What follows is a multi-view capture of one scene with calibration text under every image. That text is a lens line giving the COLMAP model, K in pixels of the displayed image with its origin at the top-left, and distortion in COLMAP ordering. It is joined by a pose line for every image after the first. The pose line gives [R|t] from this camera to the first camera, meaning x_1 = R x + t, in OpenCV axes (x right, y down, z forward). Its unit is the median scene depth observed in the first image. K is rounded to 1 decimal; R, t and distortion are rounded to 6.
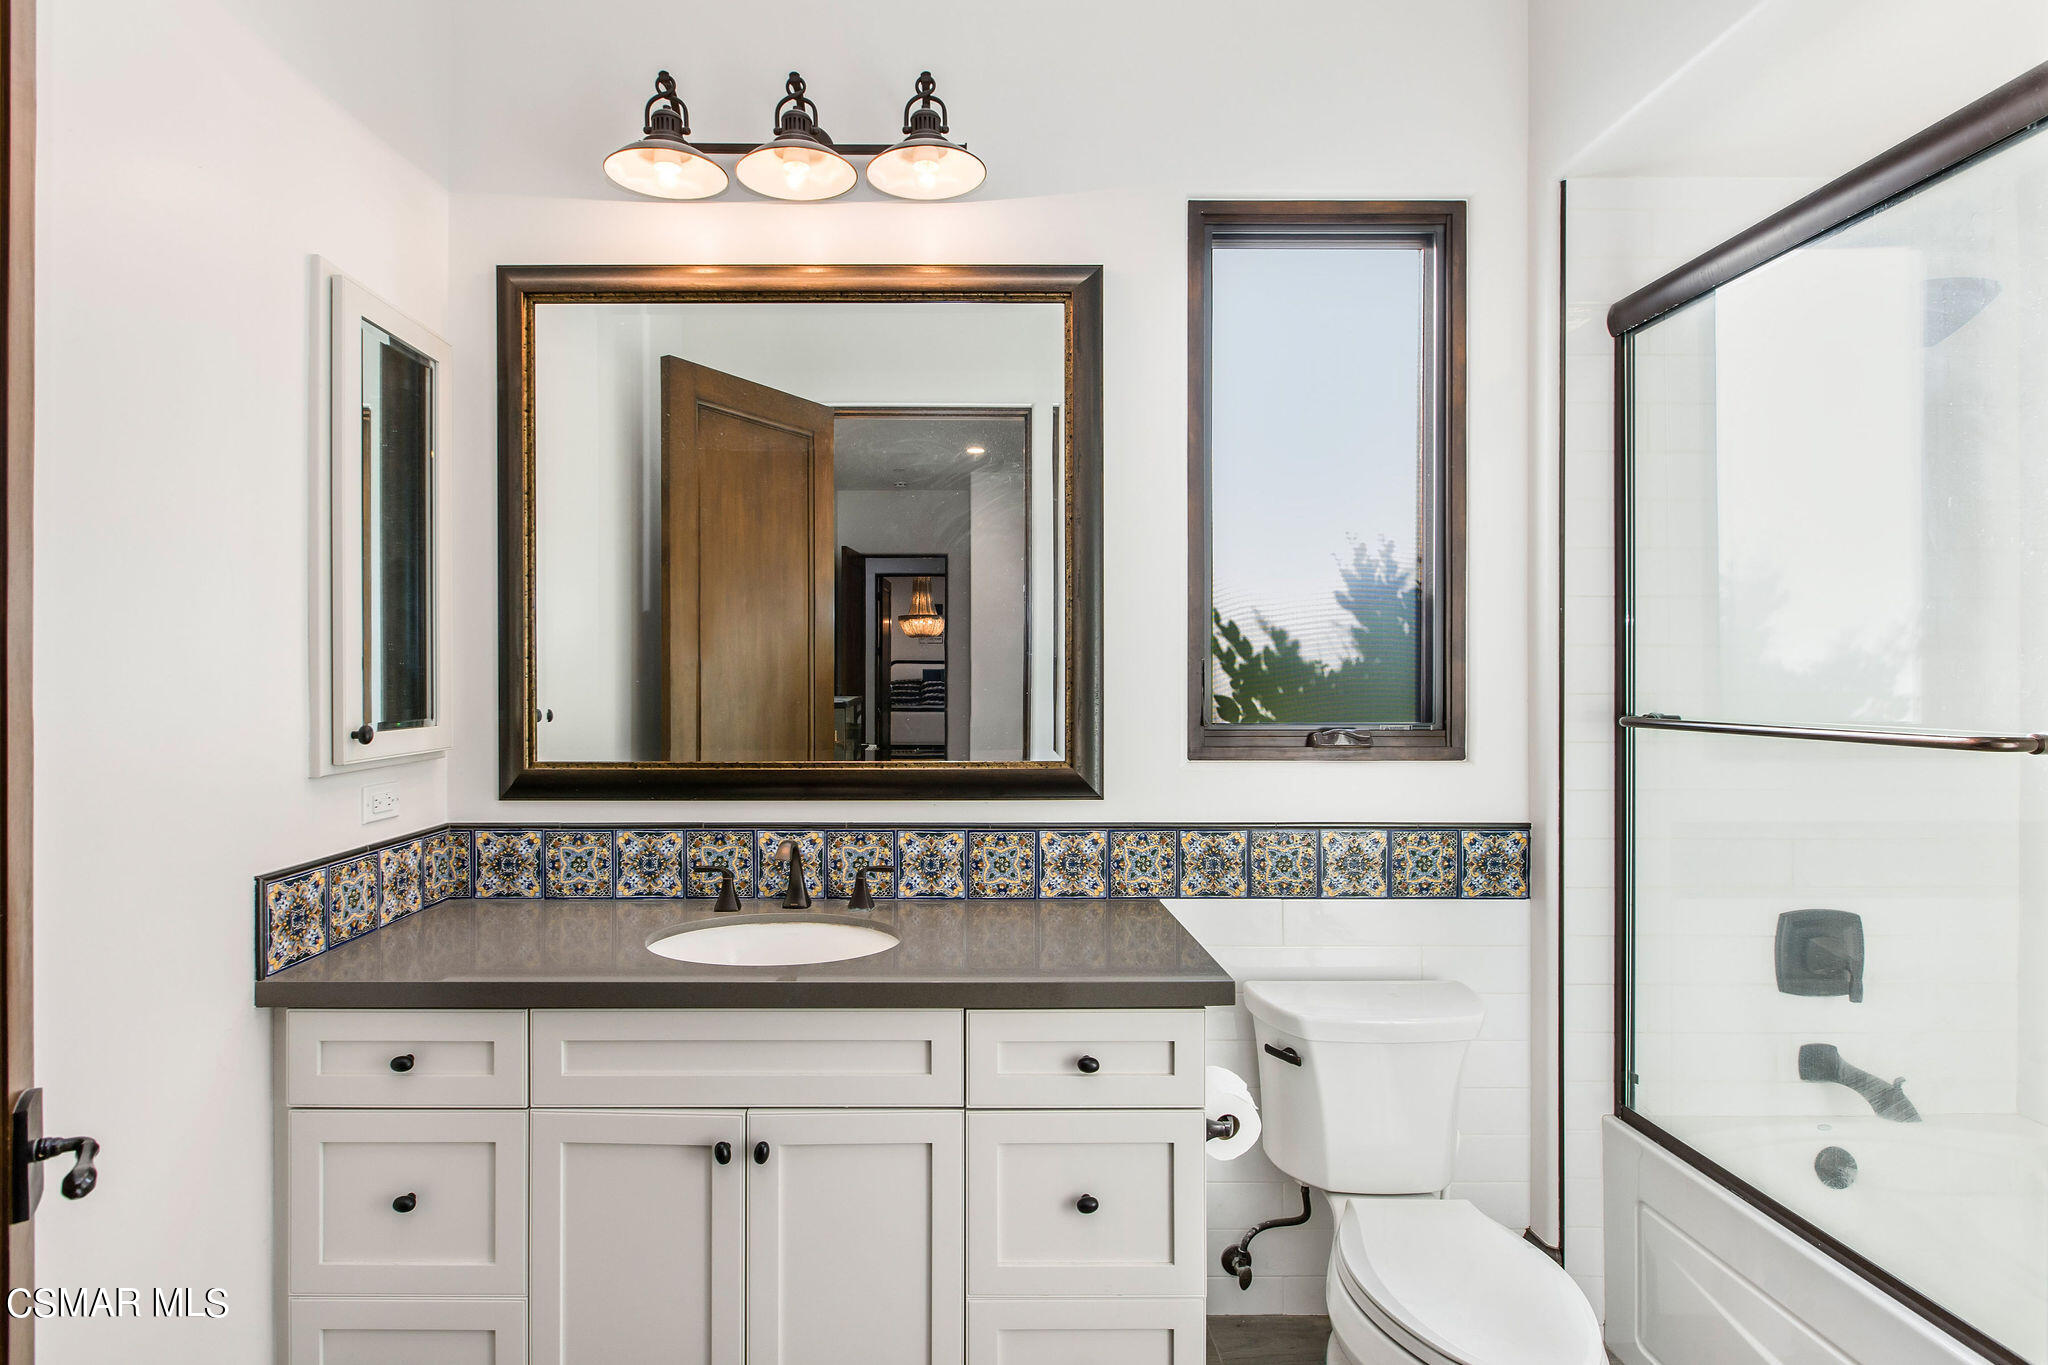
lens RADIAL K [[1003.2, 0, 1024.0], [0, 1003.2, 685.0], [0, 0, 1]] dist [-0.000018, 0.000000]
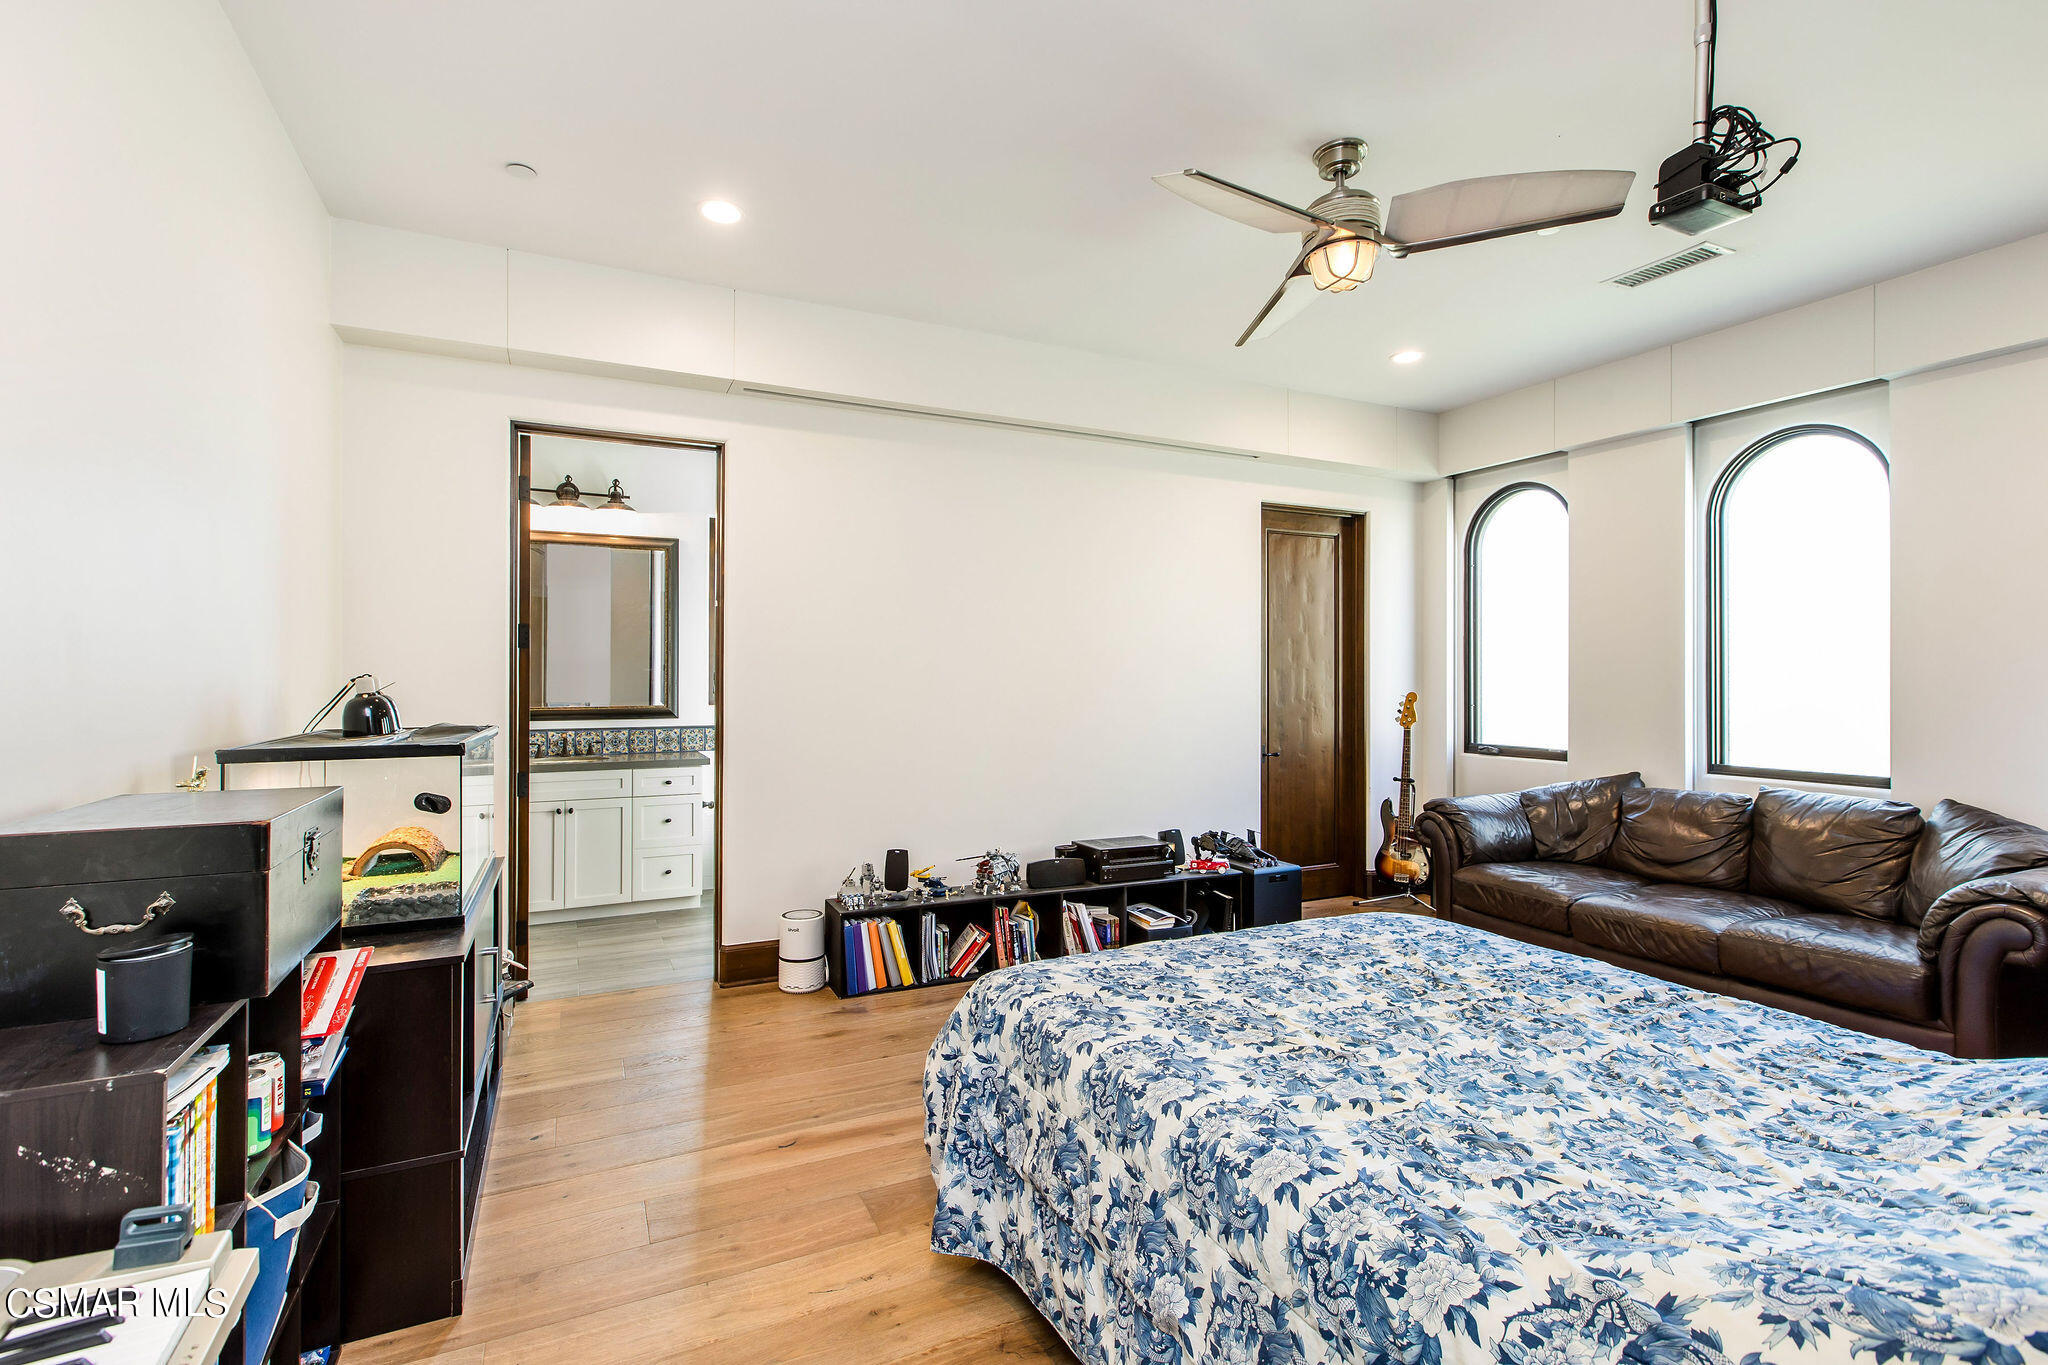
lens RADIAL K [[941.3, 0, 1023.9], [0, 941.3, 677.6], [0, 0, 1]] dist [0.003282, -0.000006]
pose [[0.928843, 0.001335, 0.370472, -0.004642], [-0.000586, 0.999998, -0.002134, -0.002240], [-0.370474, 0.001765, 0.928841, -1.988270]]
